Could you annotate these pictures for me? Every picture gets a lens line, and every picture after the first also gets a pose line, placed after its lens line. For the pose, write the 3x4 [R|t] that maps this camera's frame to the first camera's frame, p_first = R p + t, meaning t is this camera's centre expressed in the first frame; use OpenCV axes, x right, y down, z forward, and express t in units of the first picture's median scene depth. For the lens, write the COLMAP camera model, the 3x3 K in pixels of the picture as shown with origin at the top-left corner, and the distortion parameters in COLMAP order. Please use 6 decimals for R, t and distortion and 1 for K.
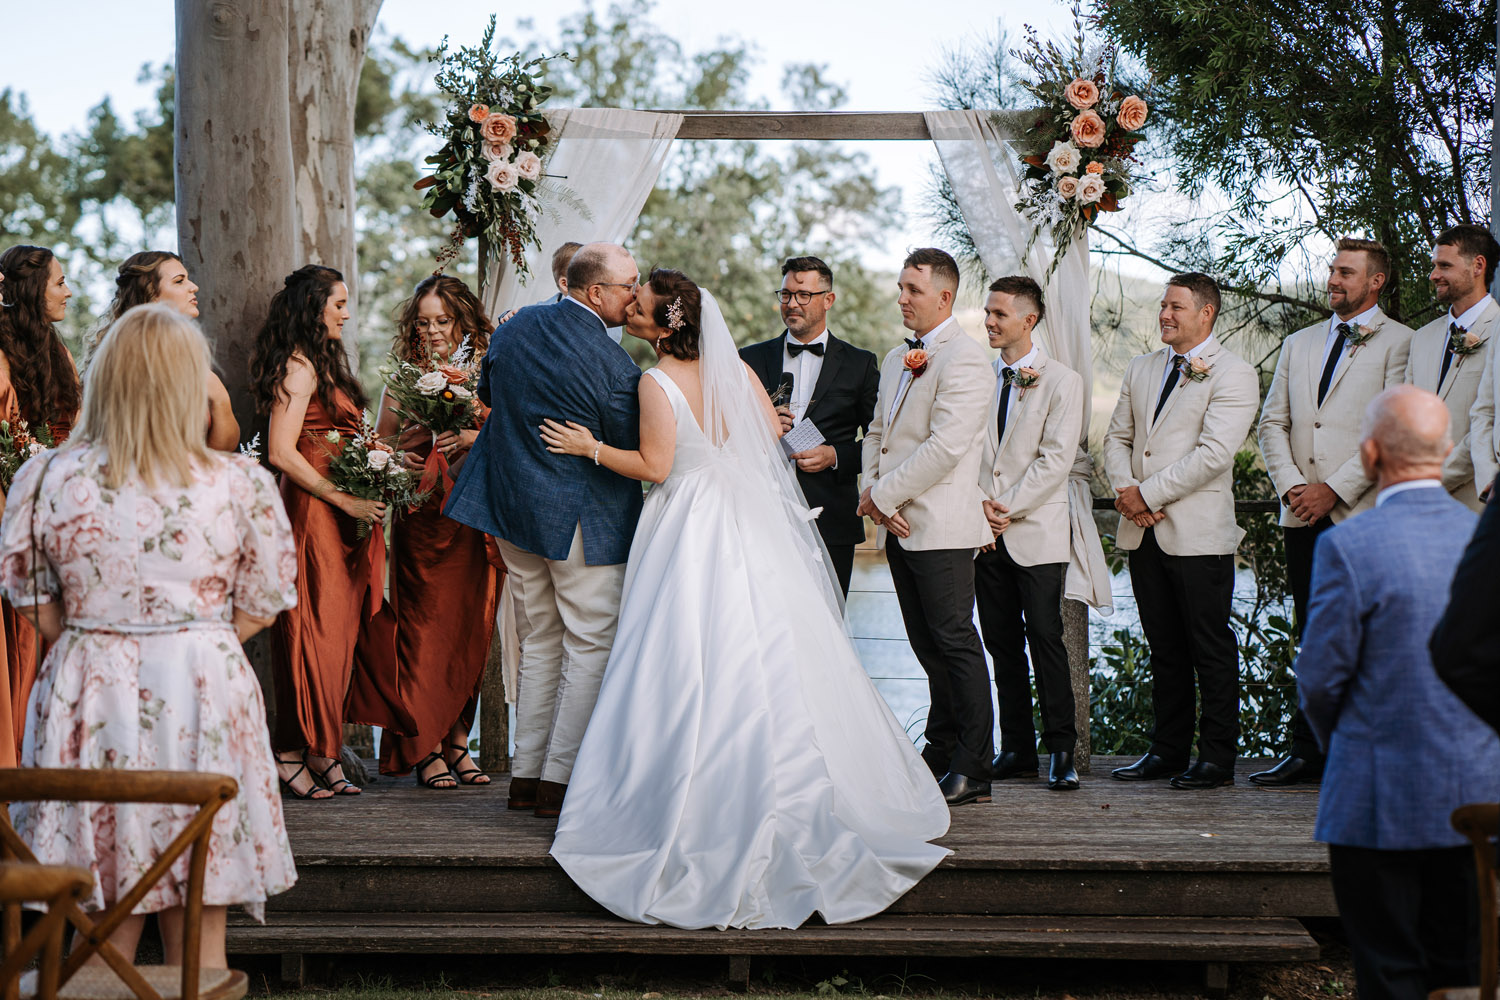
lens RADIAL K [[3848.6, 0, 831.6], [0, 3848.6, 537.8], [0, 0, 1]] dist [0.374681, -0.427038]
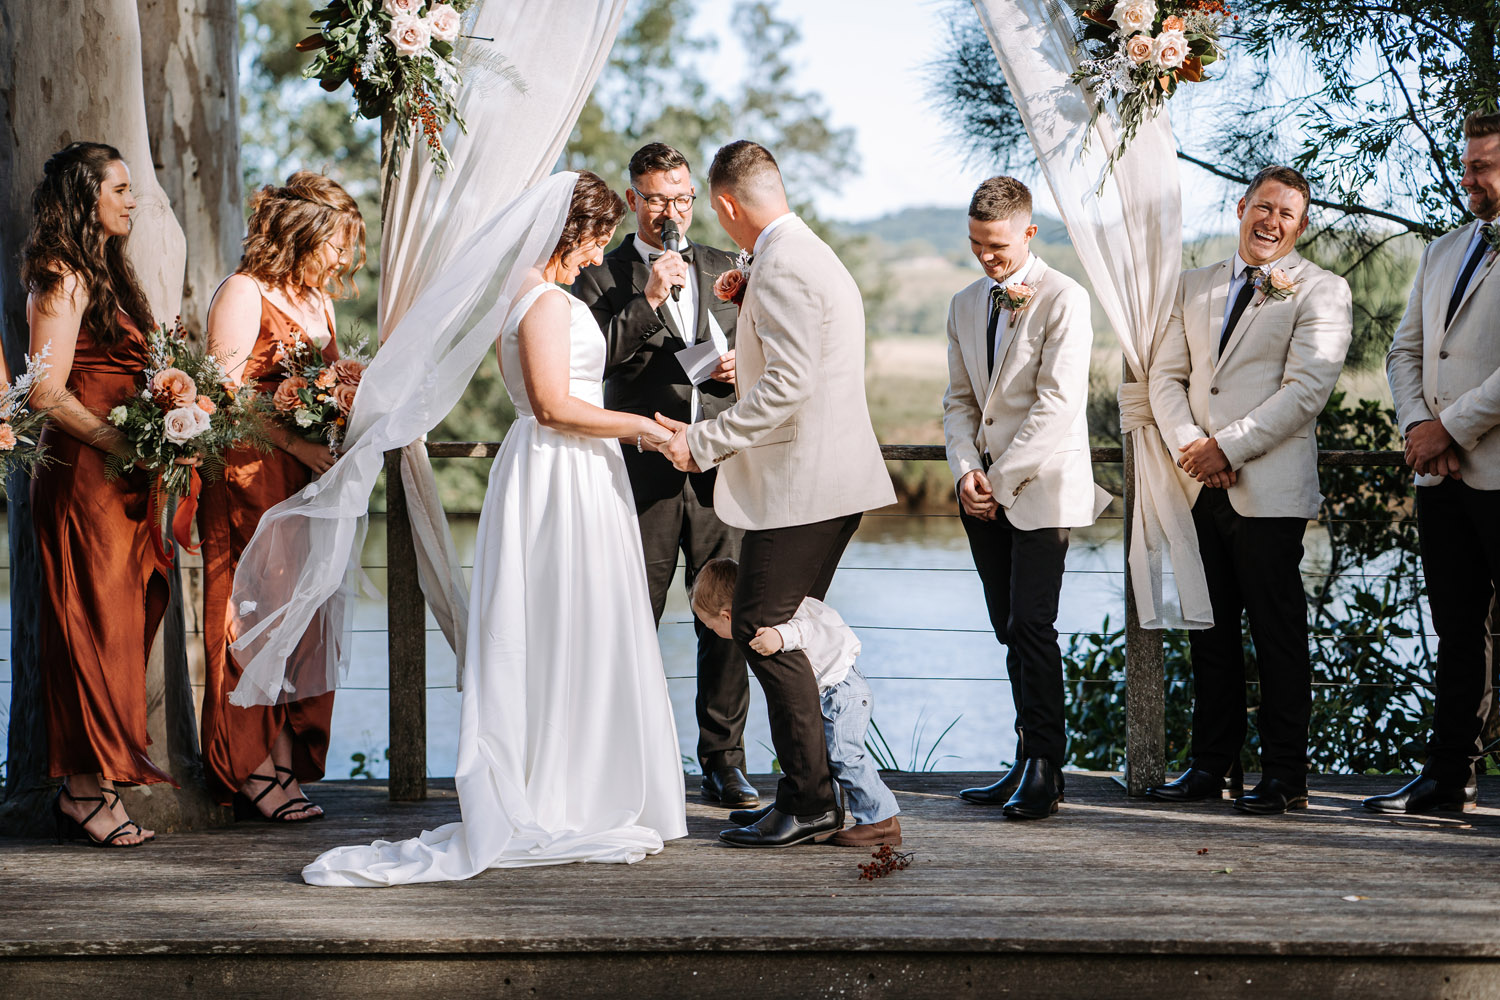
lens RADIAL K [[3697.8, 0, 861.9], [0, 3697.8, 562.7], [0, 0, 1]] dist [0.315734, -1.160190]
pose [[0.999689, -0.004545, 0.024523, -0.013525], [0.004041, 0.999781, 0.020529, -0.002971], [-0.024611, -0.020424, 0.999488, 0.248273]]
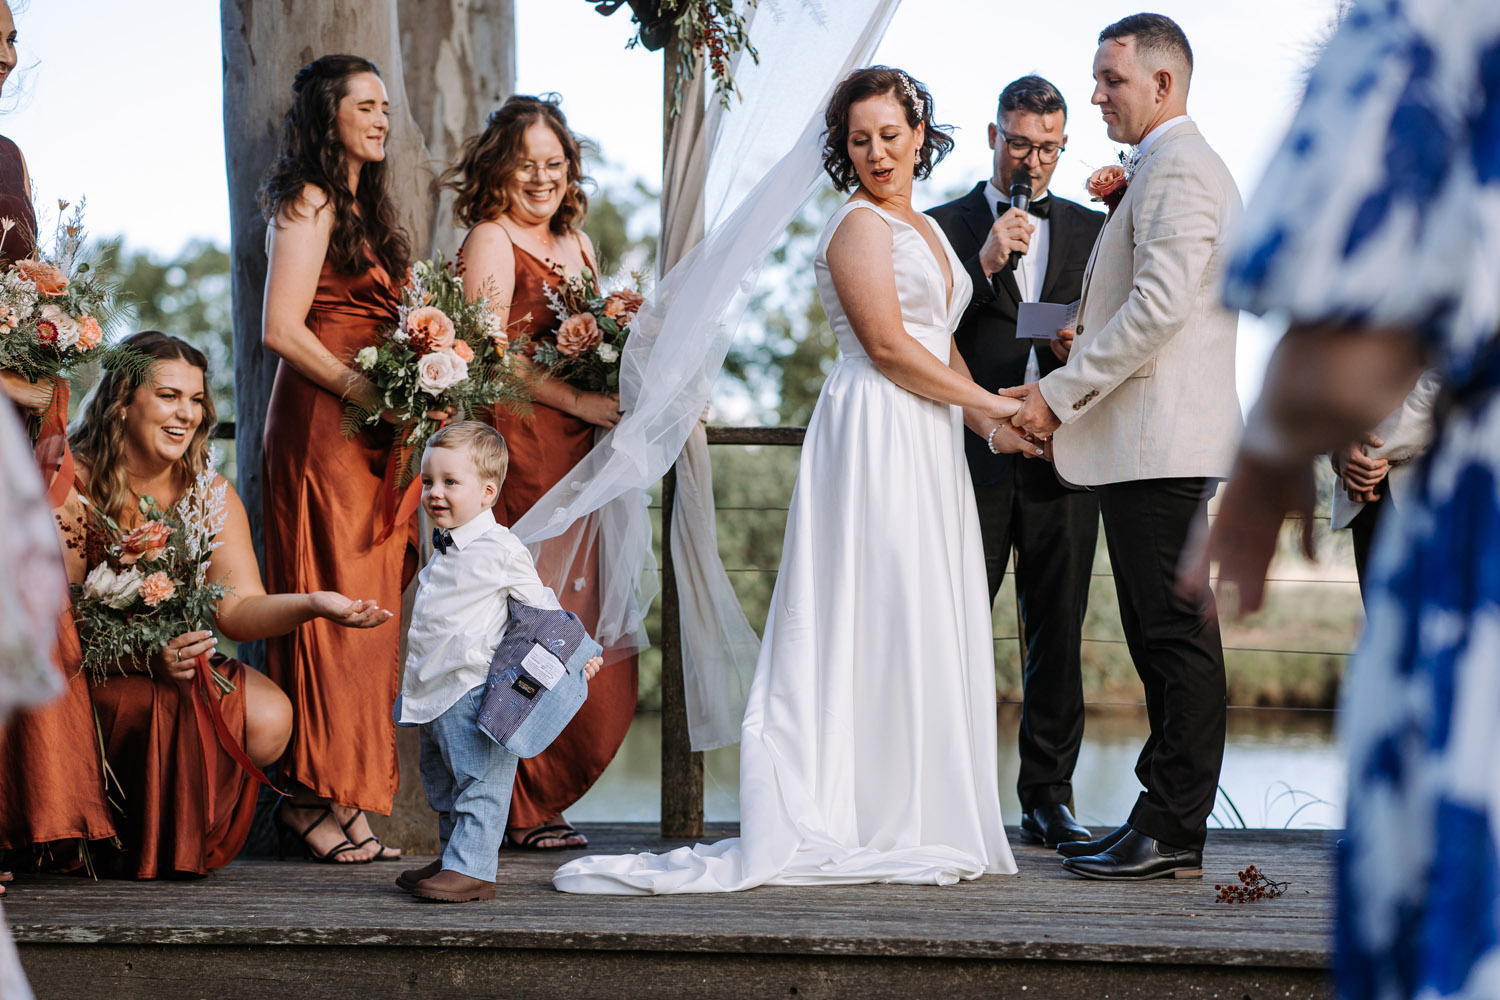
lens RADIAL K [[3636.4, 0, 752.6], [0, 3636.4, 584.9], [0, 0, 1]] dist [0.452055, -2.864409]
pose [[0.996432, 0.003476, -0.084330, -0.021416], [-0.007023, 0.999102, -0.041793, 0.044002], [0.084109, 0.042236, 0.995561, 0.368613]]
